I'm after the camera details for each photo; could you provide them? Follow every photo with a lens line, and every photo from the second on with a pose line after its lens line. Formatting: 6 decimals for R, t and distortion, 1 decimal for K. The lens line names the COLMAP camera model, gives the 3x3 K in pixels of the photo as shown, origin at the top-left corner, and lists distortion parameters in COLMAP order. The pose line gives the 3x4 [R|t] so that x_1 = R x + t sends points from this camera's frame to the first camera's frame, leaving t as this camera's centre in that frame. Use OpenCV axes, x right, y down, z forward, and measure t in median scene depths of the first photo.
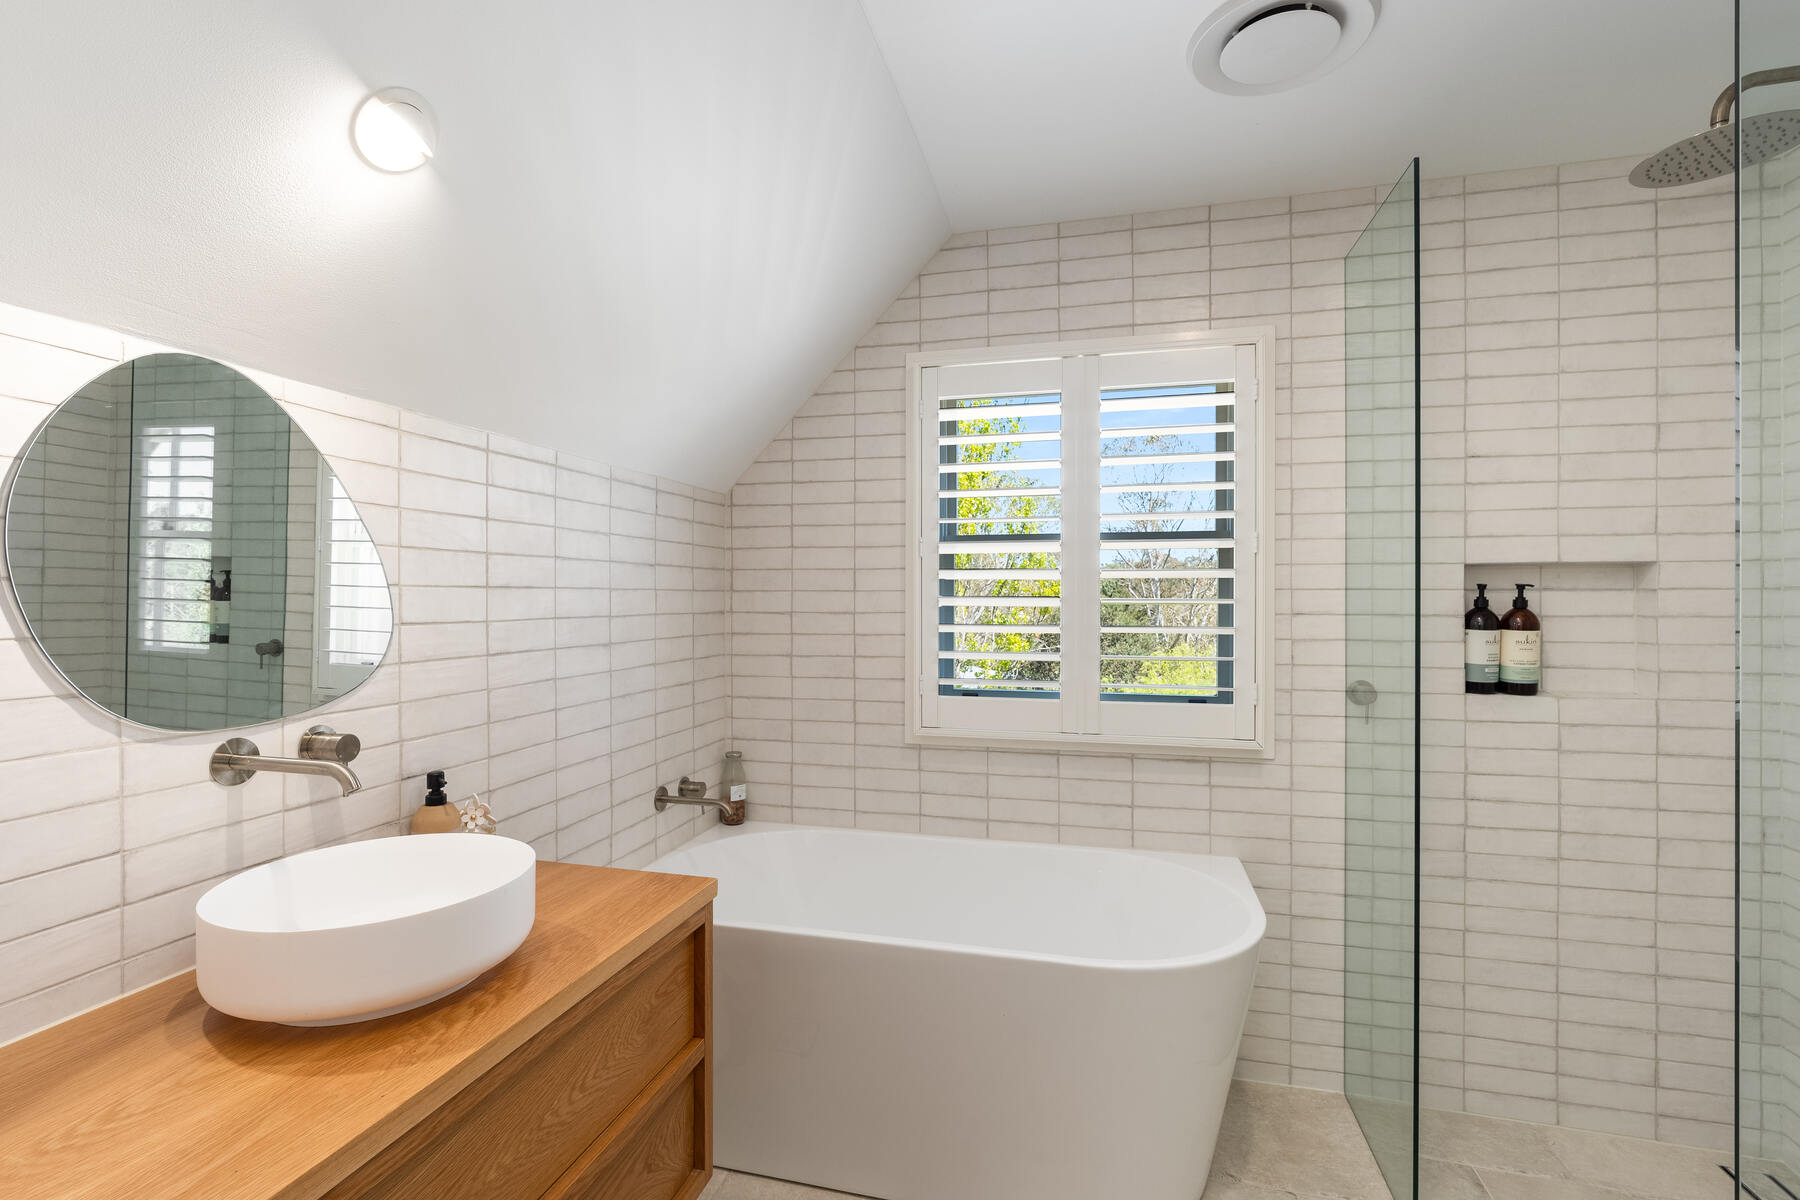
lens RADIAL K [[813.9, 0, 897.5], [0, 813.9, 598.6], [0, 0, 1]] dist [-0.008246, 0.001318]
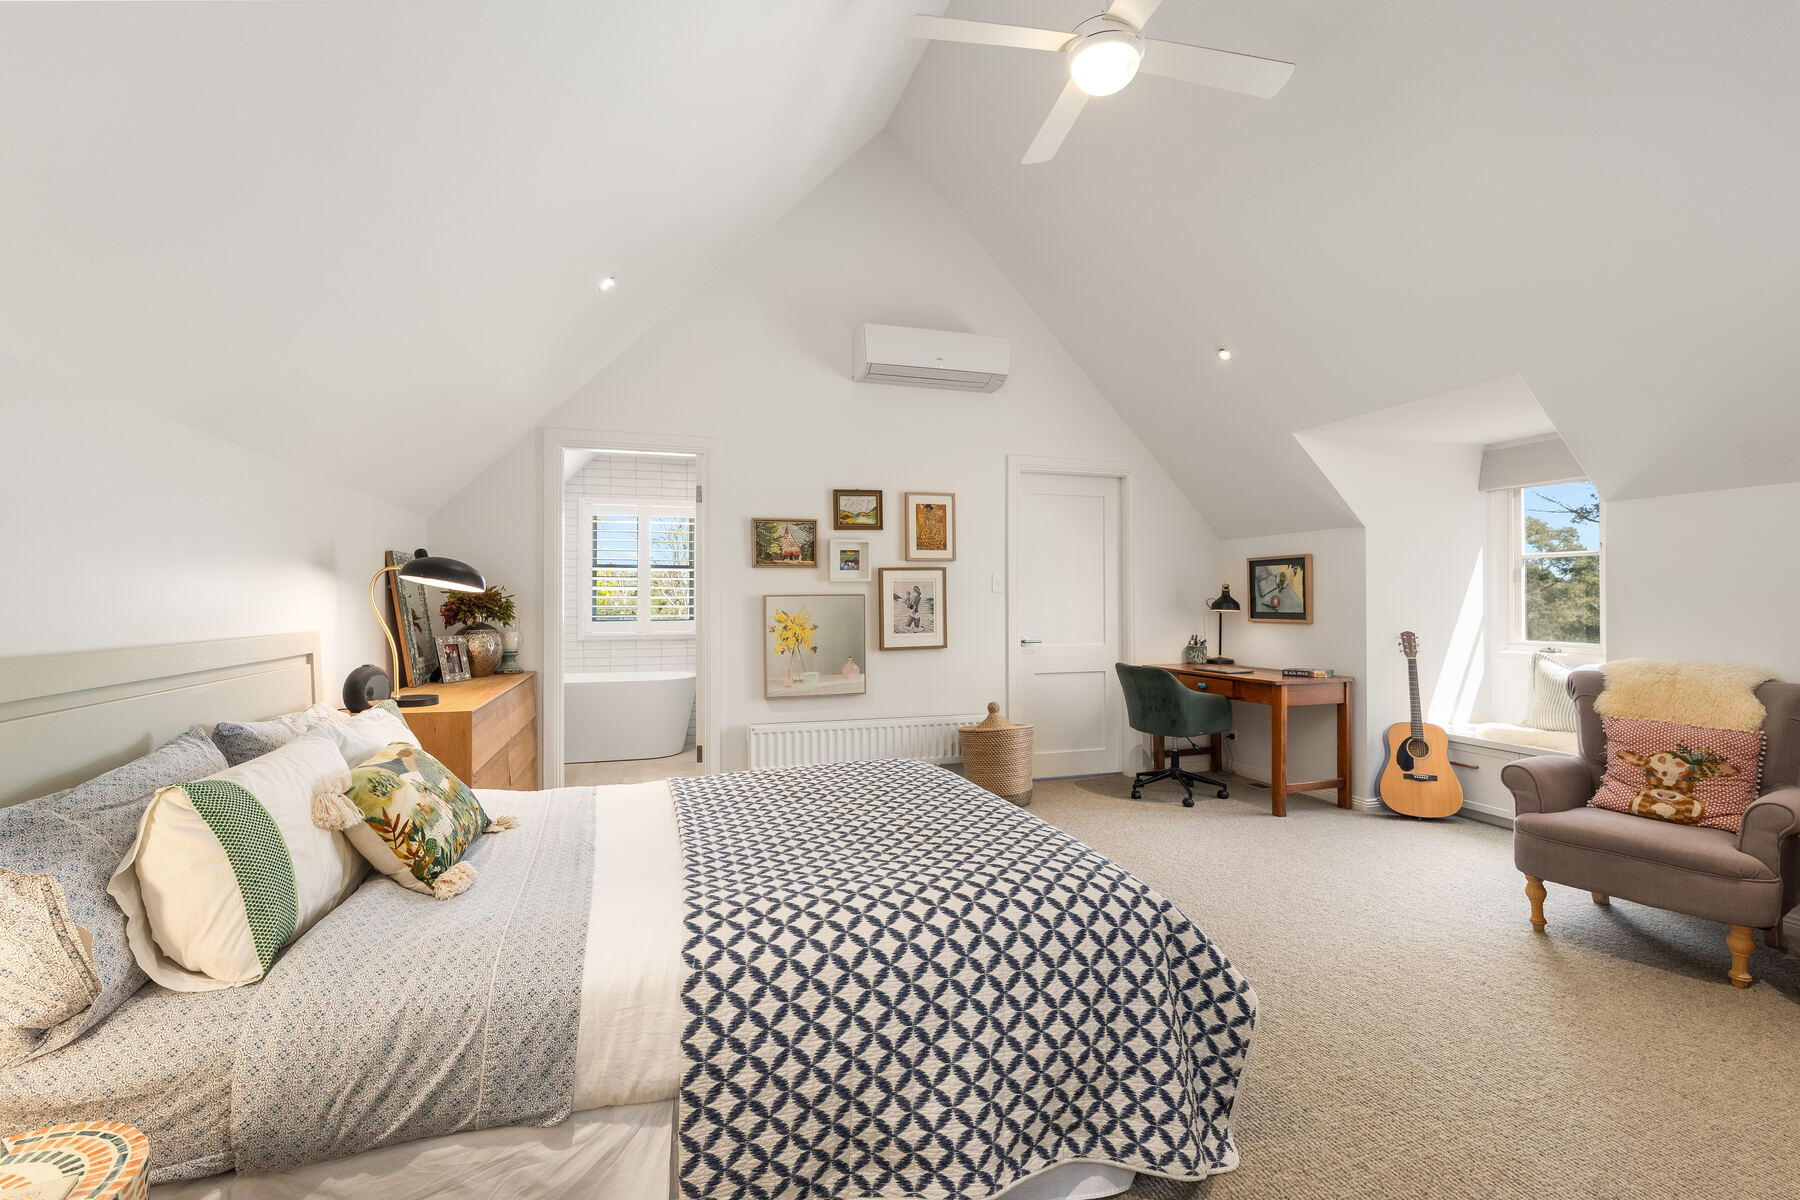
lens RADIAL K [[813.9, 0, 895.5], [0, 813.9, 601.4], [0, 0, 1]] dist [-0.008246, 0.001318]
pose [[0.843068, -0.000822, 0.537807, -0.569773], [-0.000310, 0.999998, 0.002014, 0.043156], [-0.537807, -0.001865, 0.843066, -1.905478]]
